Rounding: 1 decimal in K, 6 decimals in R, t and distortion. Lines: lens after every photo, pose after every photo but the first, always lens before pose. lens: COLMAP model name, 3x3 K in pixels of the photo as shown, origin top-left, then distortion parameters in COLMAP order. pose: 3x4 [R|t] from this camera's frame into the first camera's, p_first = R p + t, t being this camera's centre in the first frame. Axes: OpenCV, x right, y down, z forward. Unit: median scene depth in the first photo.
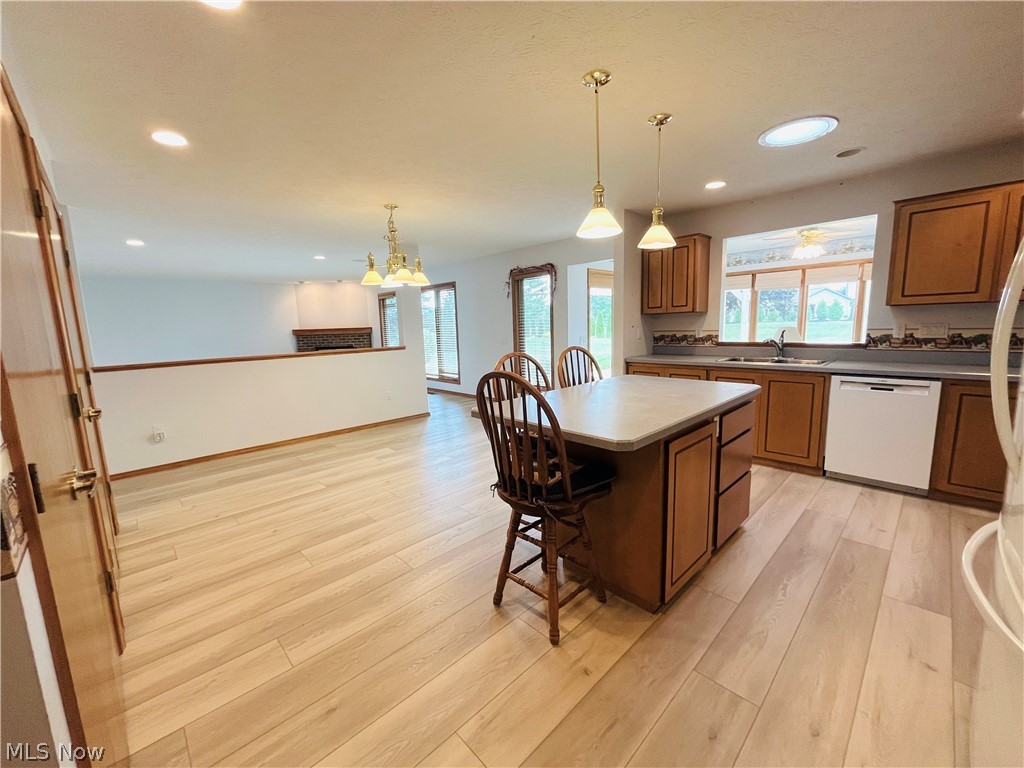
lens RADIAL K [[415.9, 0, 512.0], [0, 415.9, 384.0], [0, 0, 1]] dist [-0.004813, -0.000149]
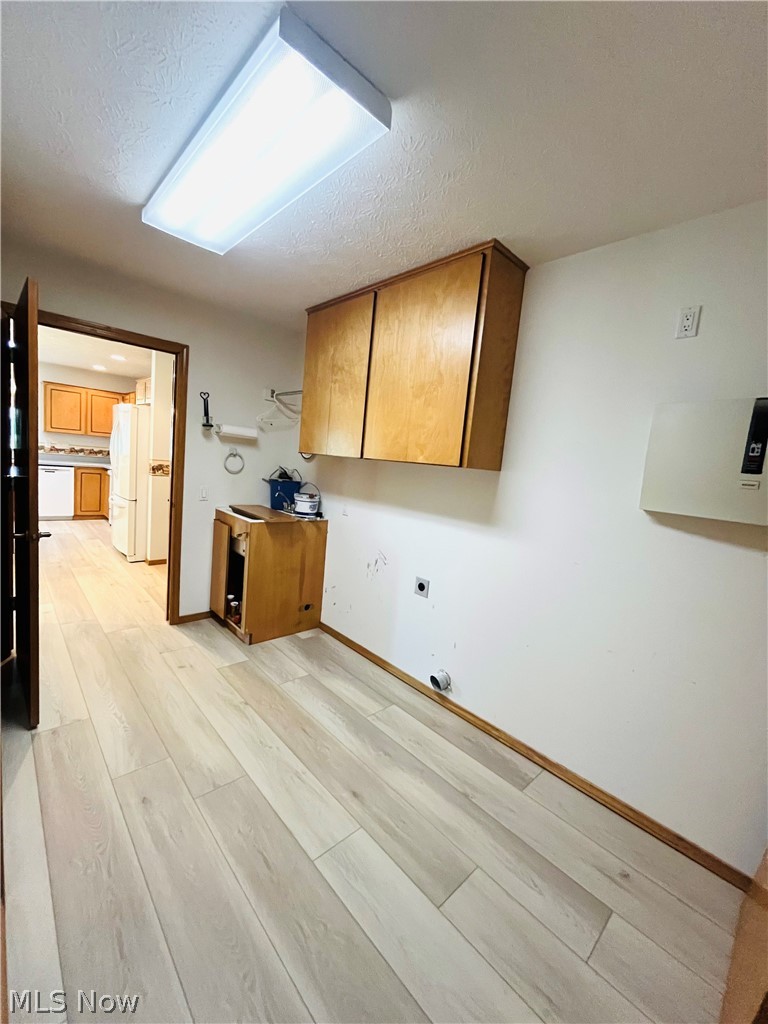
lens RADIAL K [[413.0, 0, 384.0], [0, 413.0, 512.0], [0, 0, 1]] dist [-0.002878, 0.000267]
pose [[0.007531, -0.086649, 0.996210, -0.885180], [0.052094, 0.994920, 0.086143, 0.092475], [-0.998614, 0.051248, 0.012007, -0.523491]]
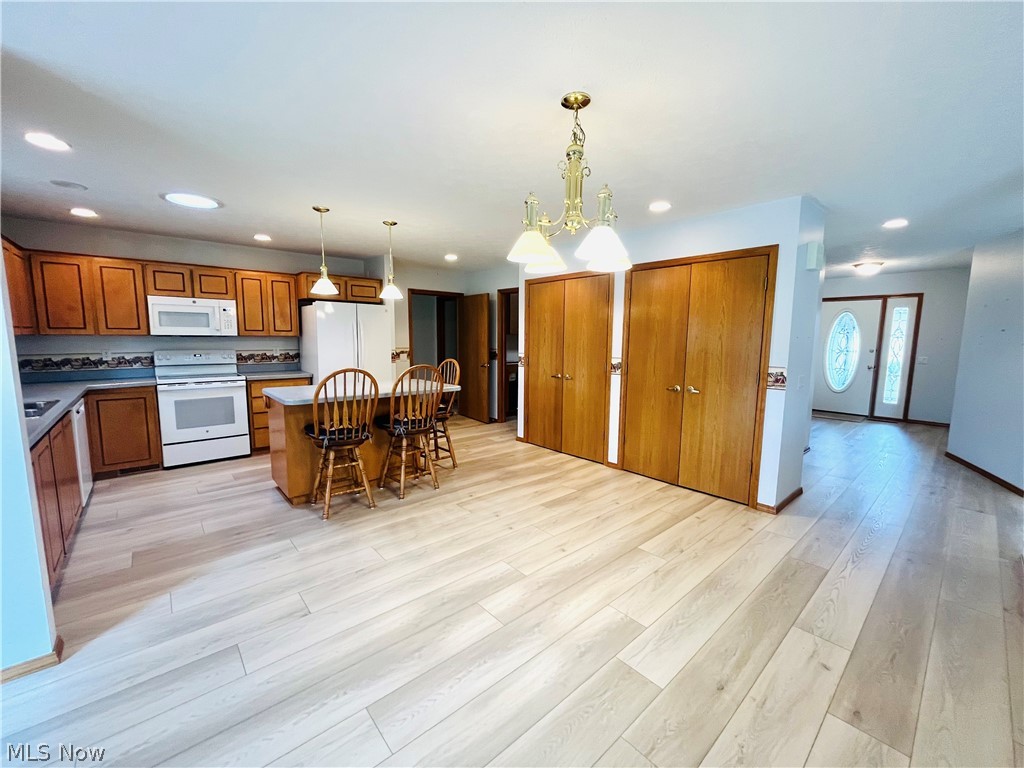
lens RADIAL K [[413.0, 0, 511.4], [0, 413.0, 384.8], [0, 0, 1]] dist [-0.002878, 0.000267]
pose [[-0.998588, 0.018875, 0.049651, -0.225923], [0.031178, 0.965059, 0.260172, -0.230012], [-0.043006, 0.261353, -0.964285, 1.497292]]
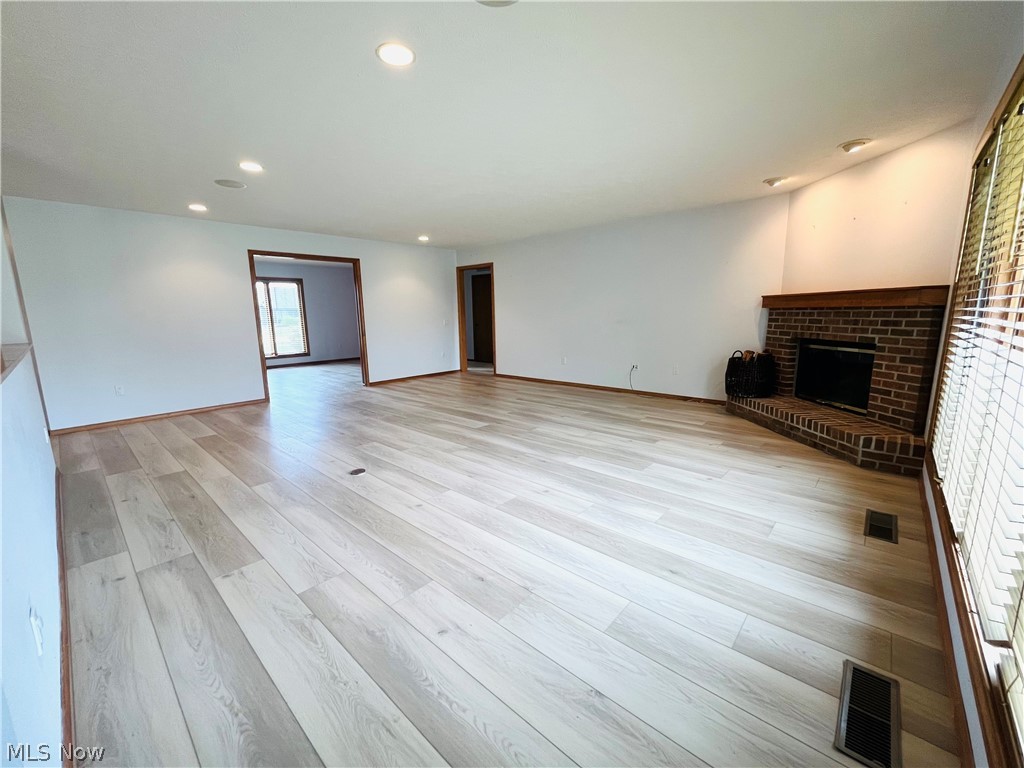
lens RADIAL K [[413.0, 0, 511.4], [0, 413.0, 384.8], [0, 0, 1]] dist [-0.002878, 0.000267]
pose [[0.066759, 0.202293, -0.977047, -0.174115], [-0.128253, 0.972848, 0.192660, -0.219099], [0.989492, 0.112447, 0.090891, 1.742651]]
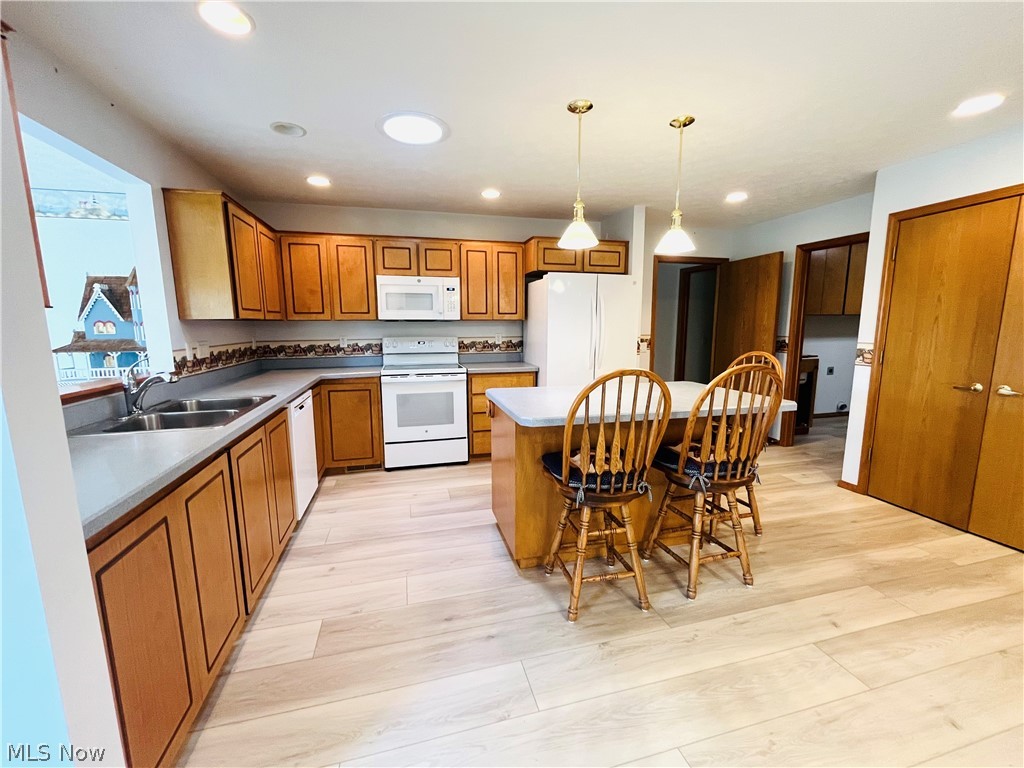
lens RADIAL K [[413.0, 0, 511.4], [0, 413.0, 384.8], [0, 0, 1]] dist [-0.002878, 0.000267]
pose [[-0.871868, -0.033905, 0.488566, 0.012348], [0.104753, 0.961602, 0.253669, -0.171651], [-0.478407, 0.272345, -0.834838, 1.171666]]
